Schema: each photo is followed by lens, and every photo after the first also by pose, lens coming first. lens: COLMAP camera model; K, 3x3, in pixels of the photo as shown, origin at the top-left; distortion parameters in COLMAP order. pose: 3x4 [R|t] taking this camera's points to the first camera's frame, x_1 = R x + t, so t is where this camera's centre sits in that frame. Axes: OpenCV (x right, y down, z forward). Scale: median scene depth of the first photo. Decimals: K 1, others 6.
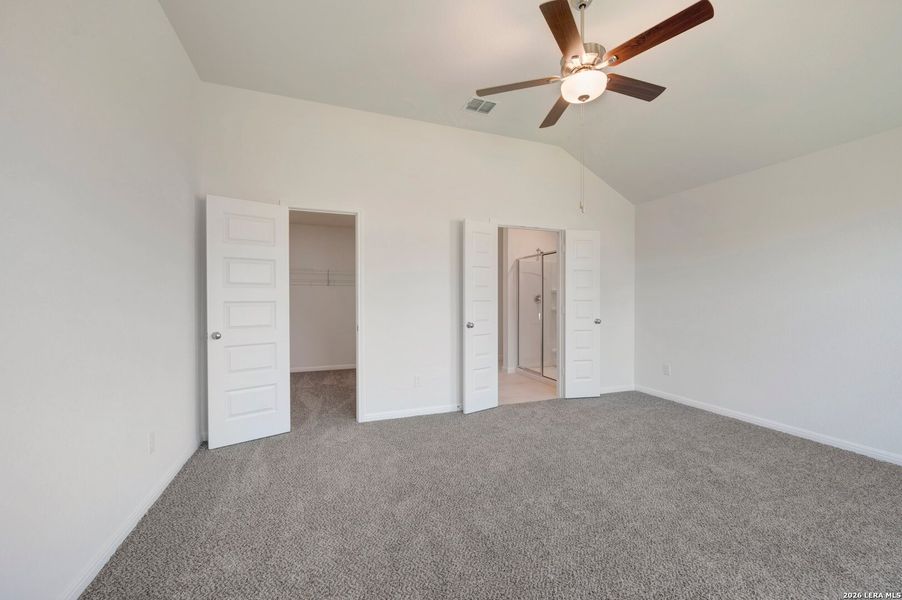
lens RADIAL K [[356.9, 0, 448.4], [0, 356.9, 302.4], [0, 0, 1]] dist [-0.003805, 0.000260]
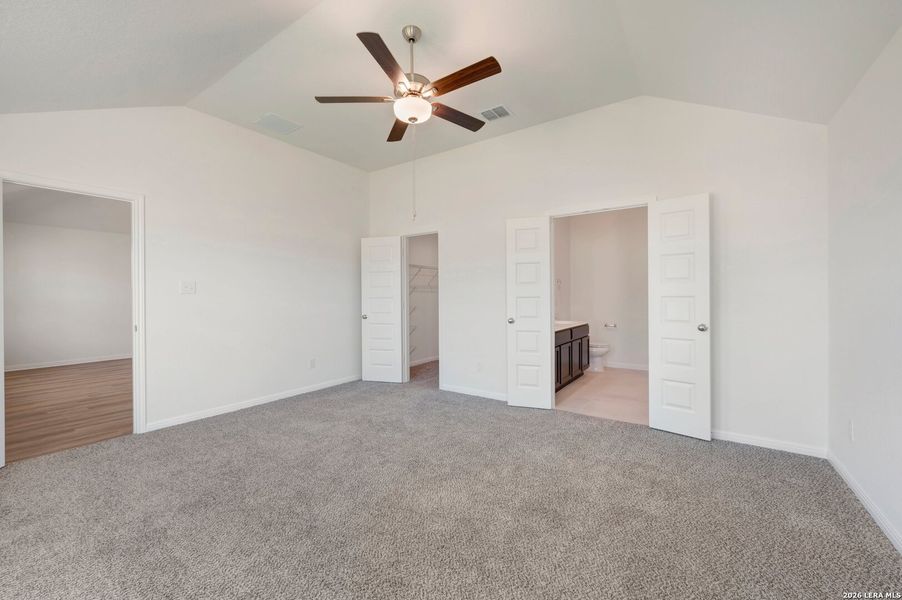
lens RADIAL K [[356.9, 0, 451.7], [0, 356.9, 298.0], [0, 0, 1]] dist [-0.003805, 0.000260]
pose [[0.575253, 0.002829, -0.817971, 0.860203], [-0.003733, 0.999993, 0.000833, -0.002268], [0.817967, 0.002575, 0.575259, 0.278639]]
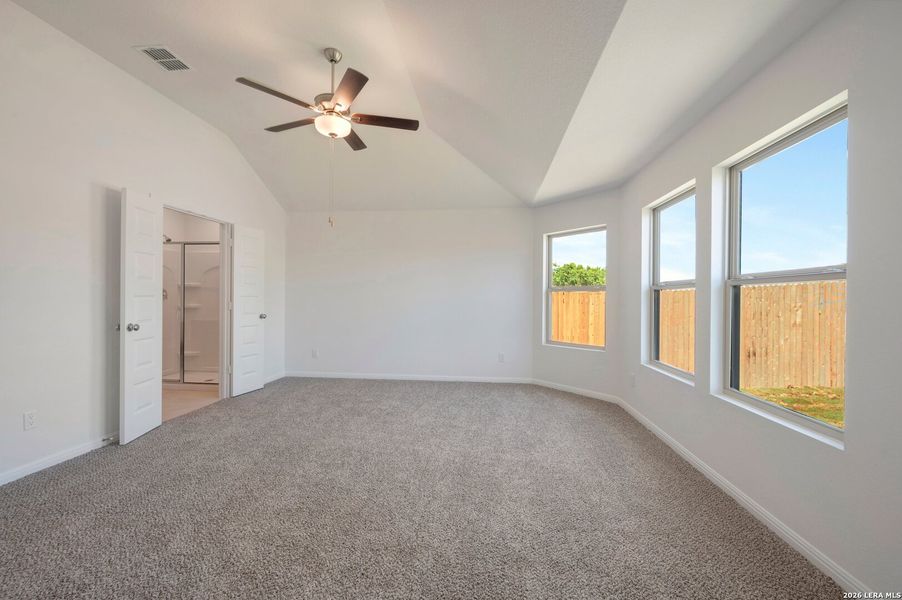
lens RADIAL K [[356.9, 0, 455.7], [0, 356.9, 298.5], [0, 0, 1]] dist [-0.003805, 0.000260]
pose [[0.431671, 0.003627, 0.902024, -0.351793], [-0.001601, 0.999993, -0.003255, 0.004199], [-0.902030, -0.000039, 0.431674, 0.040623]]
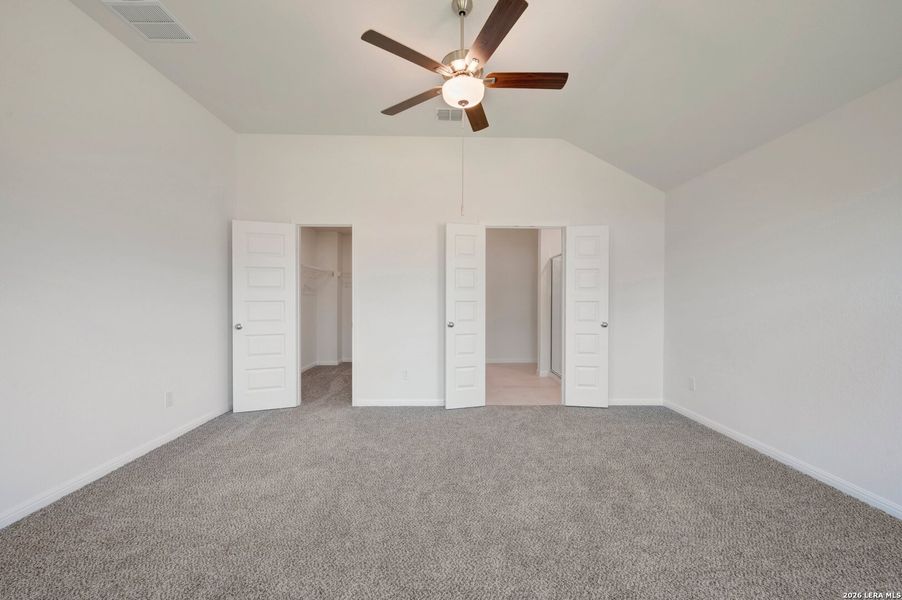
lens RADIAL K [[356.9, 0, 449.7], [0, 356.9, 302.0], [0, 0, 1]] dist [-0.003805, 0.000260]
pose [[0.944206, 0.005905, -0.329303, 0.425538], [-0.006860, 0.999975, -0.001739, -0.000433], [0.329285, 0.003901, 0.944223, 0.013362]]
